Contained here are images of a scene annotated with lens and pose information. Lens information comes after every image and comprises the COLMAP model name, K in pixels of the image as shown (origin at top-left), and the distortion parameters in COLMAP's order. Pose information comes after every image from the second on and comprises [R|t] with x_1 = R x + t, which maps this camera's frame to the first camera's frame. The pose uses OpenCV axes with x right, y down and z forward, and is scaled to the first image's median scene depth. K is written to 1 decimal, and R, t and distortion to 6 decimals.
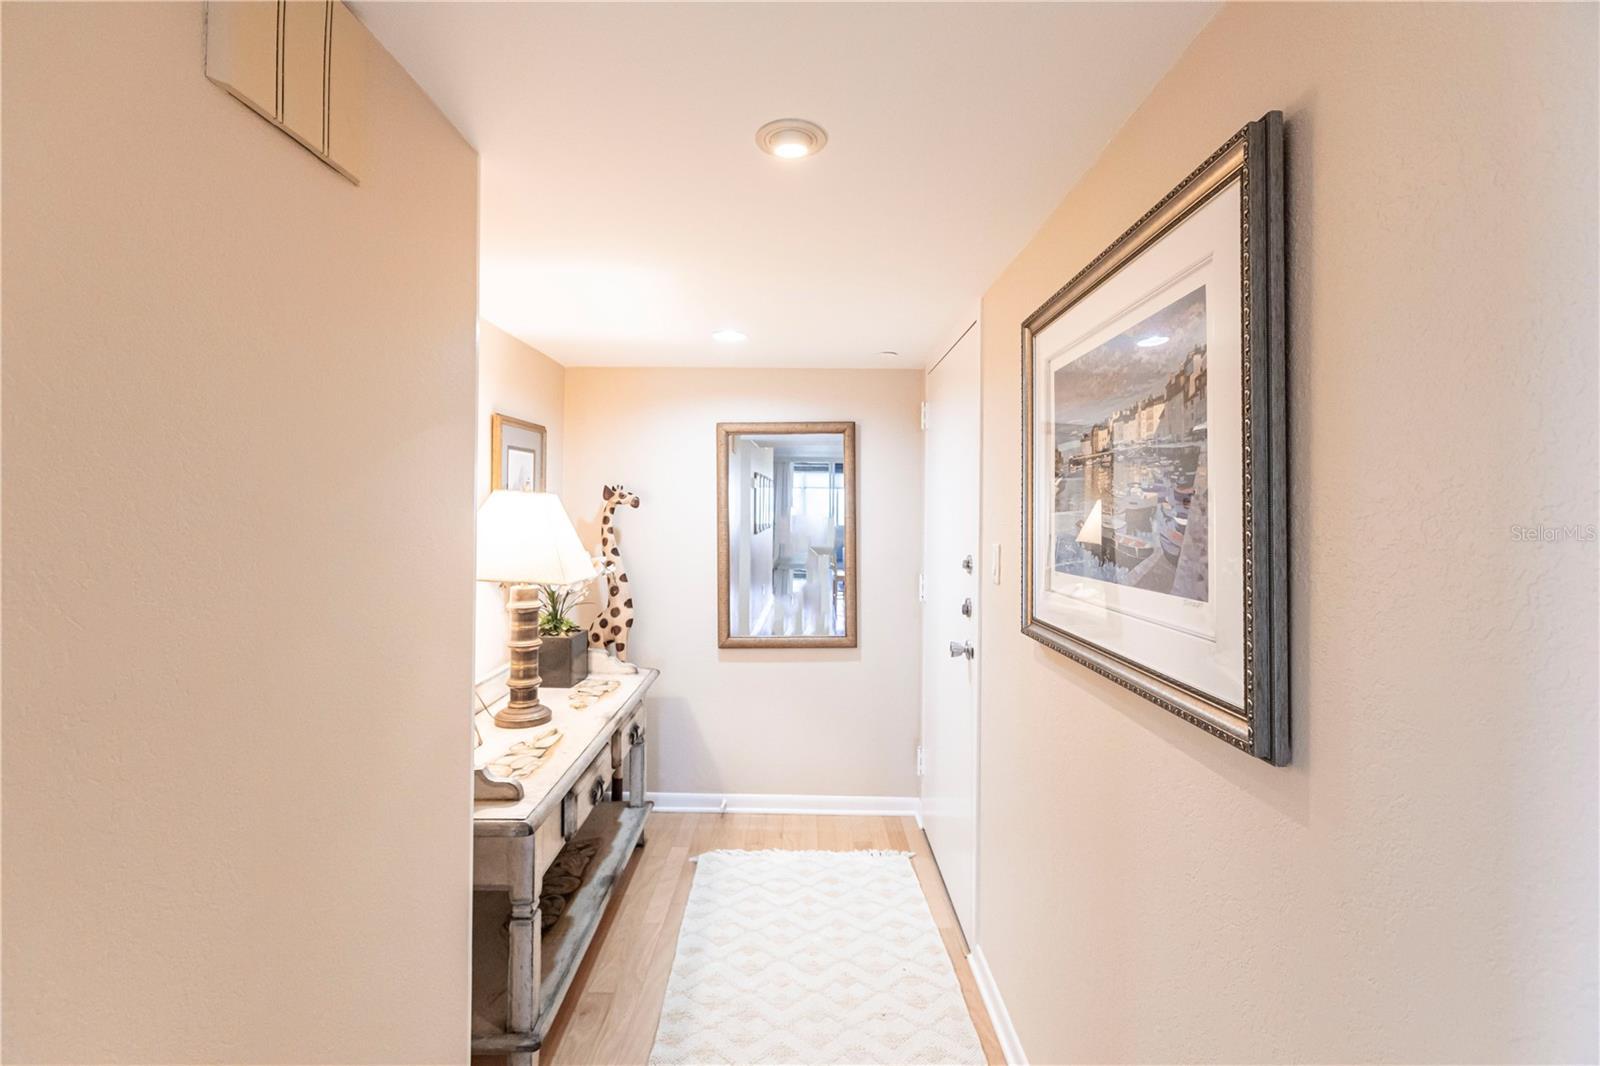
lens RADIAL K [[720.6, 0, 786.2], [0, 720.6, 504.0], [0, 0, 1]] dist [0.001005, -0.000495]
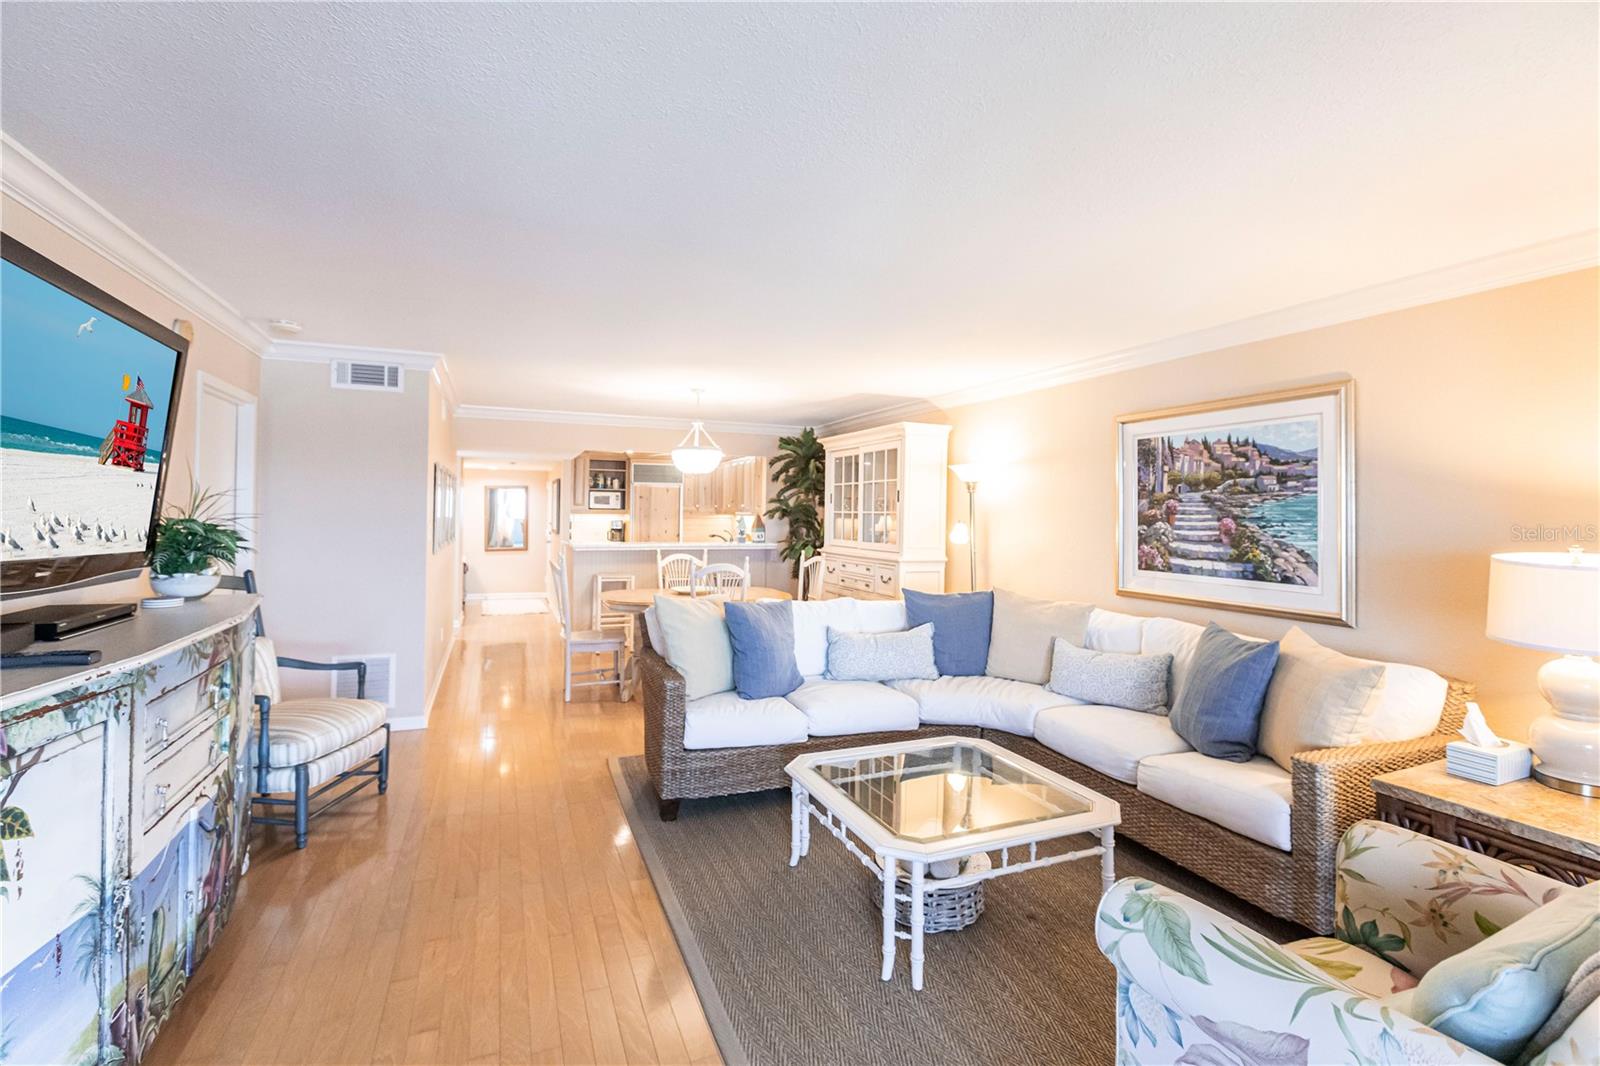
lens RADIAL K [[720.6, 0, 799.0], [0, 720.6, 503.3], [0, 0, 1]] dist [0.001005, -0.000495]
pose [[0.913968, 0.008644, 0.405694, -0.127318], [-0.010448, 0.999943, 0.002232, -0.054910], [-0.405652, -0.006279, 0.914006, -2.893331]]
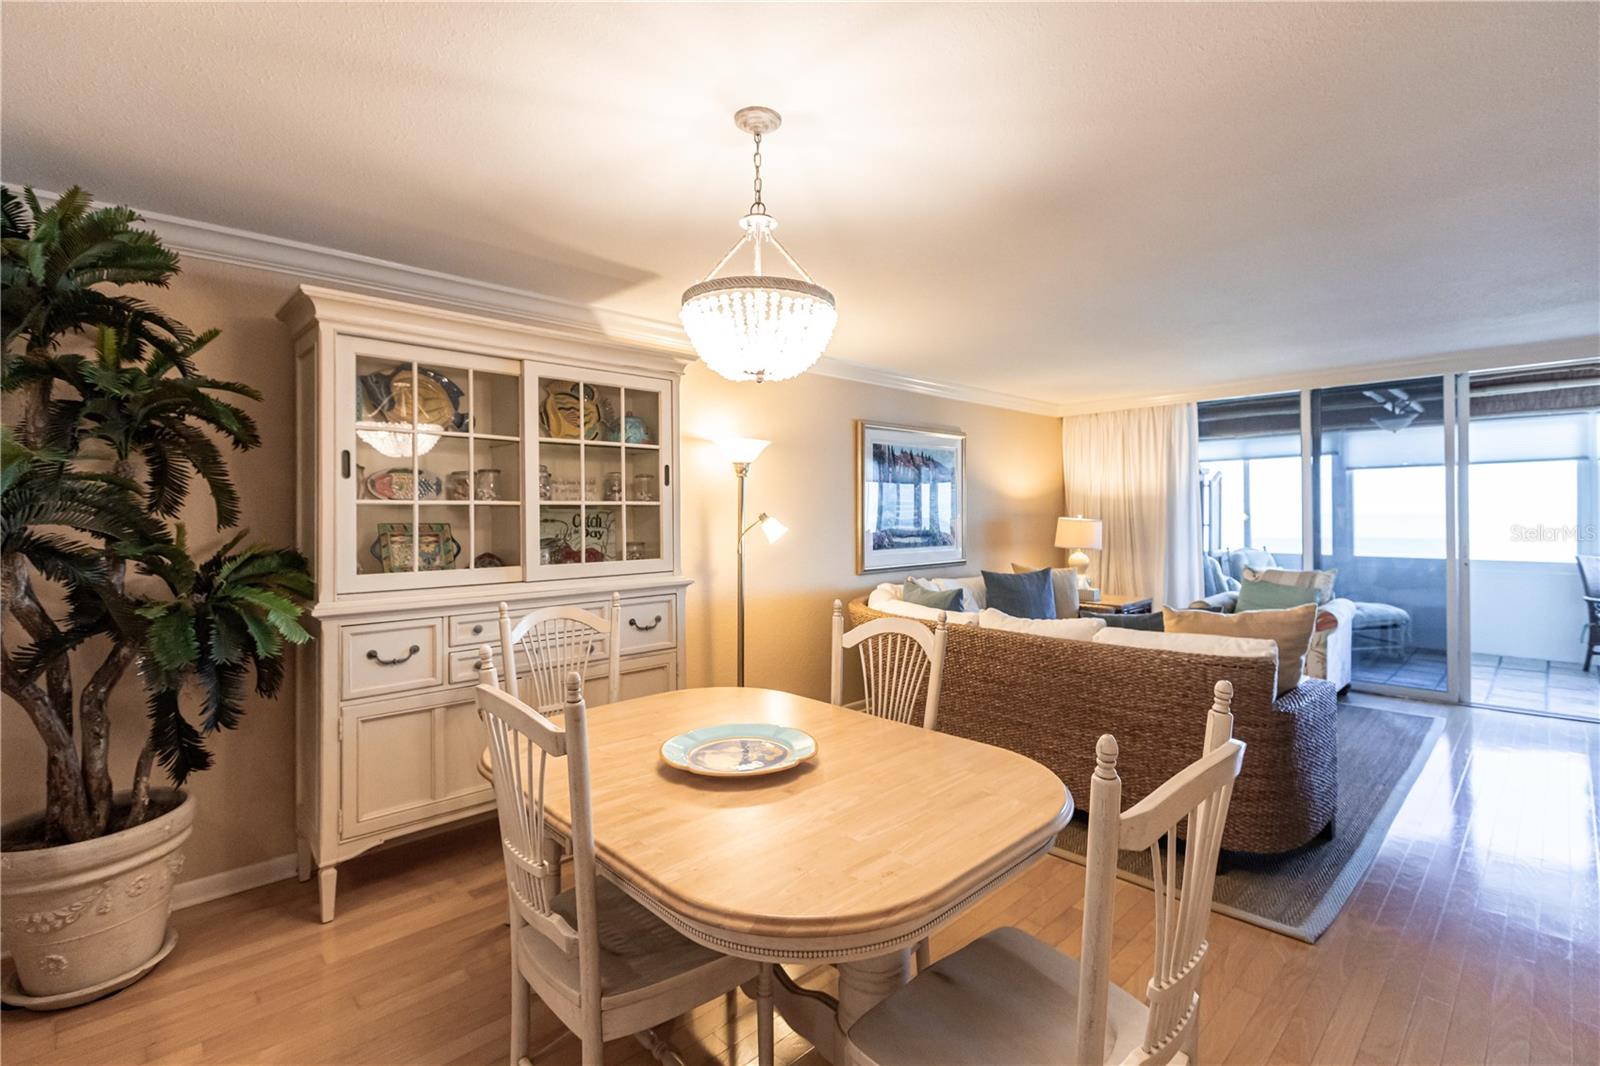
lens RADIAL K [[720.6, 0, 802.7], [0, 720.6, 517.2], [0, 0, 1]] dist [0.001005, -0.000495]
pose [[-0.703068, -0.005290, 0.711103, -0.060471], [-0.007240, 0.999974, 0.000281, -0.010265], [-0.711086, -0.004951, -0.703088, -0.693003]]
